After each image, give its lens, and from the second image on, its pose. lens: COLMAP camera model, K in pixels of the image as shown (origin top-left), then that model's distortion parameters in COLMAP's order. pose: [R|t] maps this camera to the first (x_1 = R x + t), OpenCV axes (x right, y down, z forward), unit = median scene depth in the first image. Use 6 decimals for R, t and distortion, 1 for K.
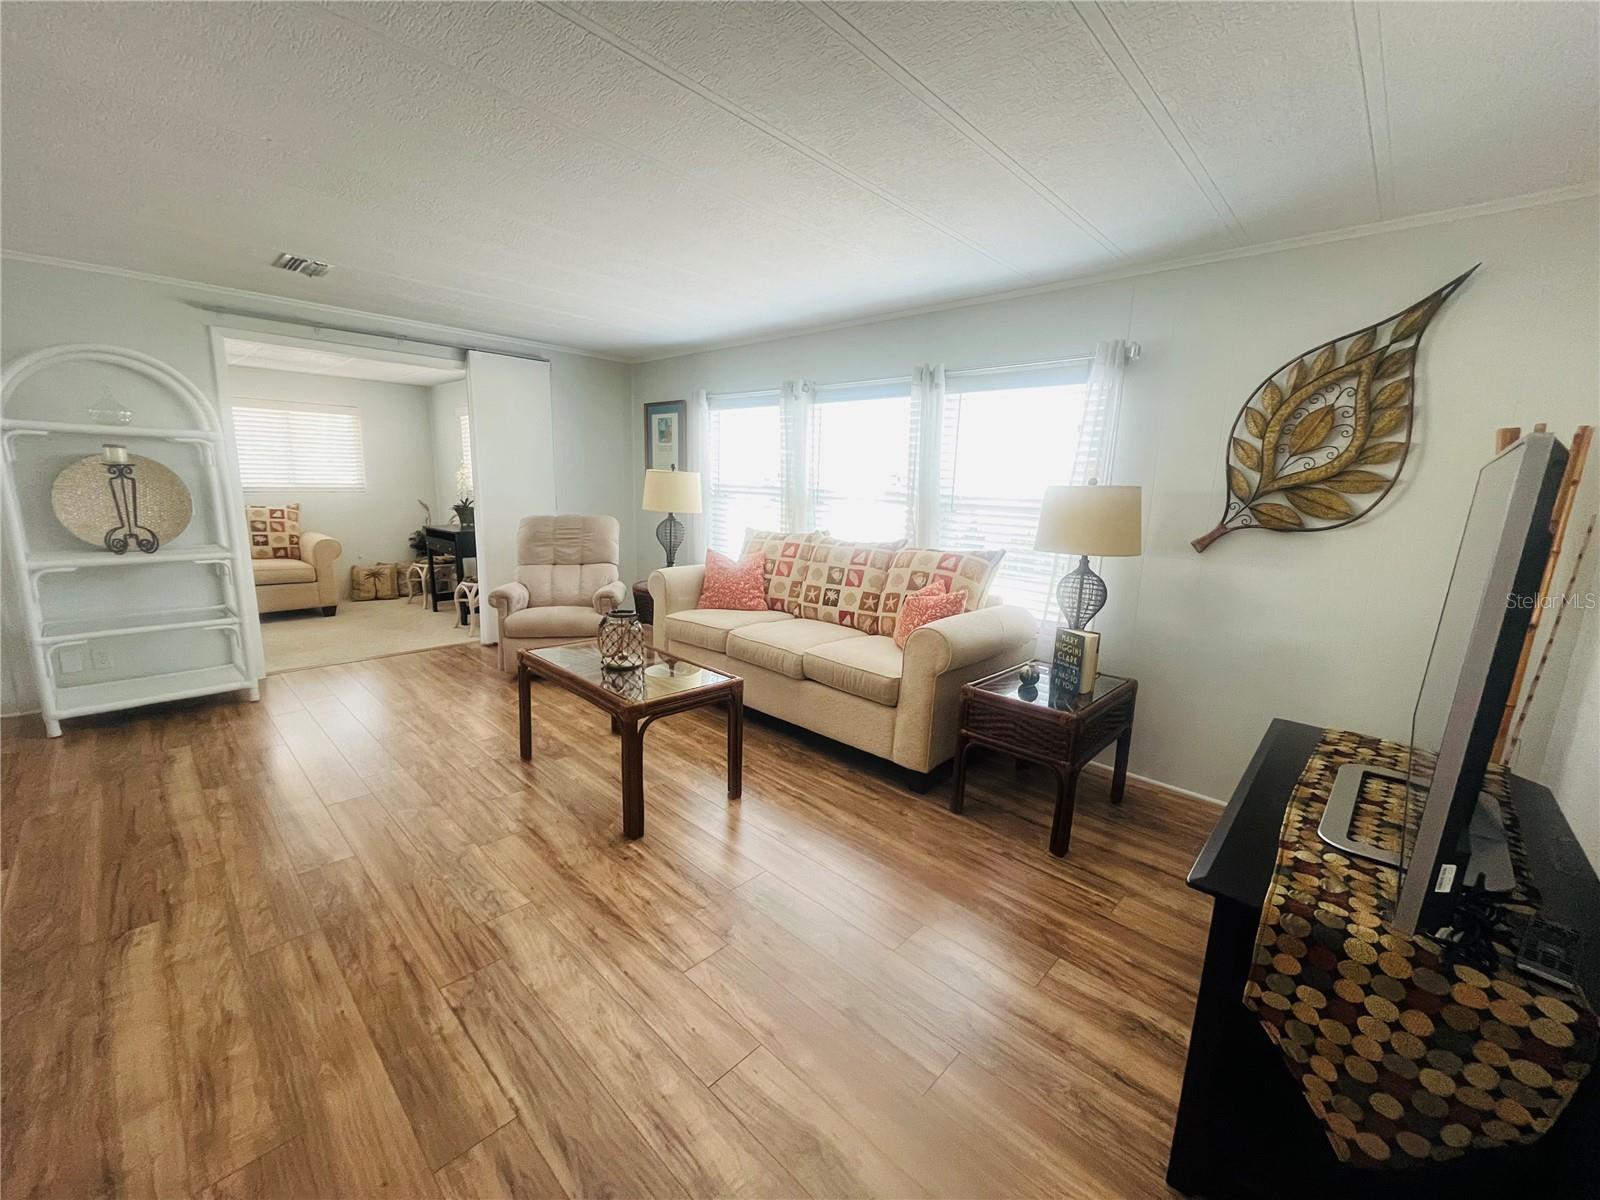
lens RADIAL K [[647.5, 0, 795.2], [0, 647.5, 597.9], [0, 0, 1]] dist [-0.002664, 0.000094]
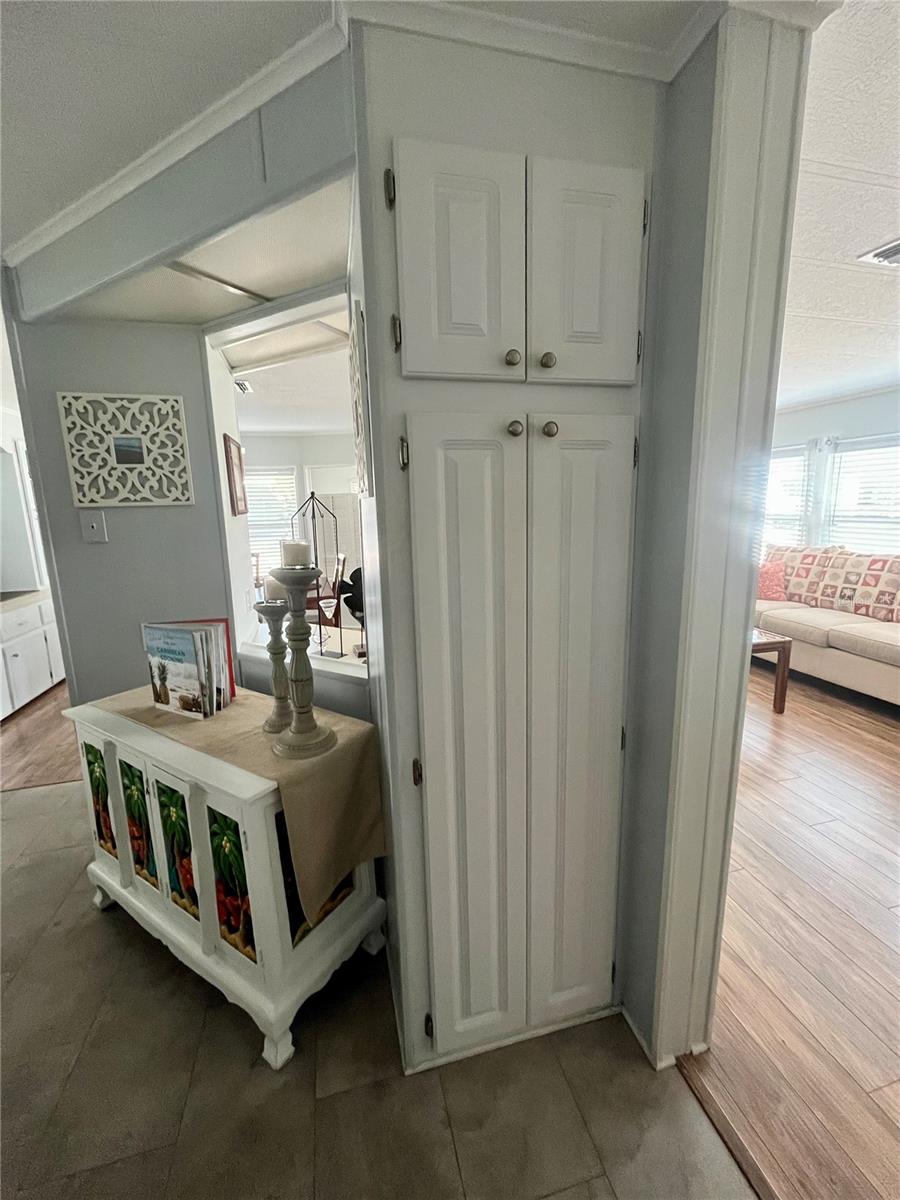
lens RADIAL K [[485.6, 0, 449.0], [0, 485.6, 598.5], [0, 0, 1]] dist [-0.002664, 0.000094]
pose [[0.851297, 0.049504, -0.522344, -0.178098], [-0.044524, 0.998764, 0.022092, 0.034078], [0.522792, 0.004450, 0.852449, -0.470022]]
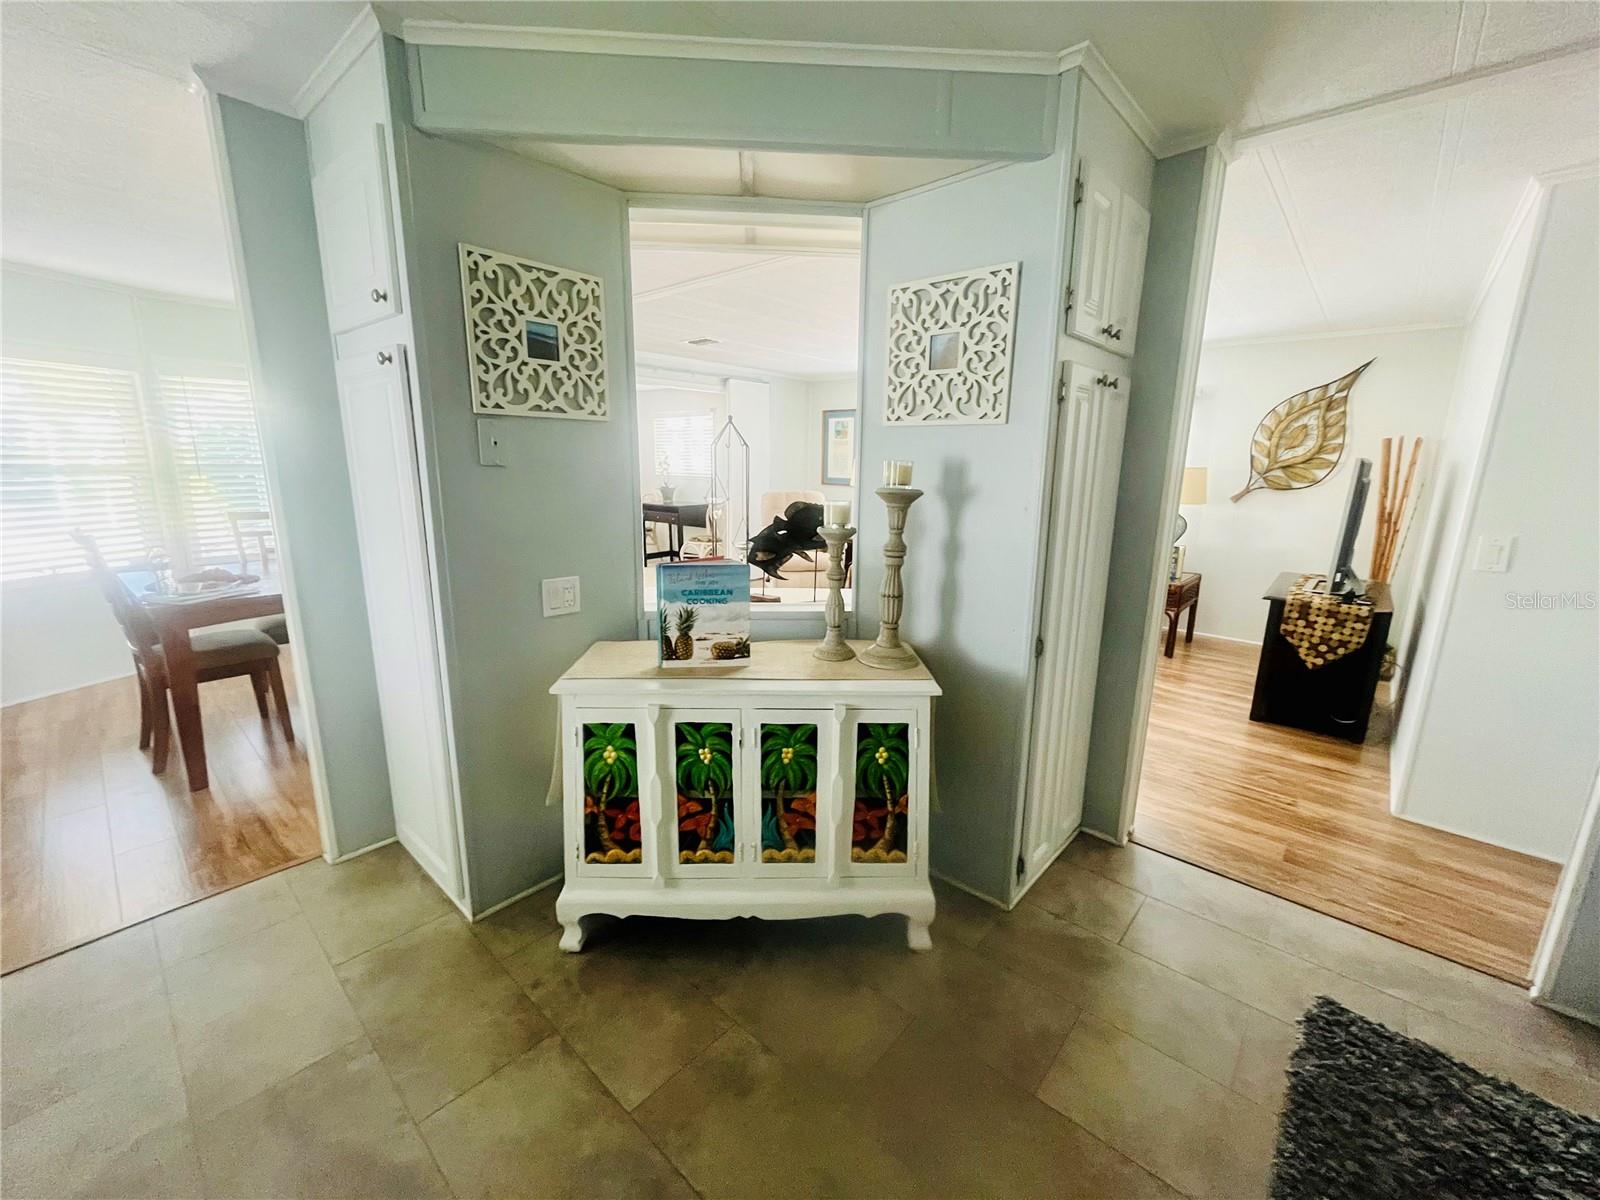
lens RADIAL K [[647.5, 0, 795.7], [0, 647.5, 601.7], [0, 0, 1]] dist [-0.002664, 0.000094]
pose [[0.999216, -0.024745, 0.030919, -0.689324], [0.023537, 0.998969, 0.038827, 0.111100], [-0.031848, -0.038069, 0.998767, -0.810745]]
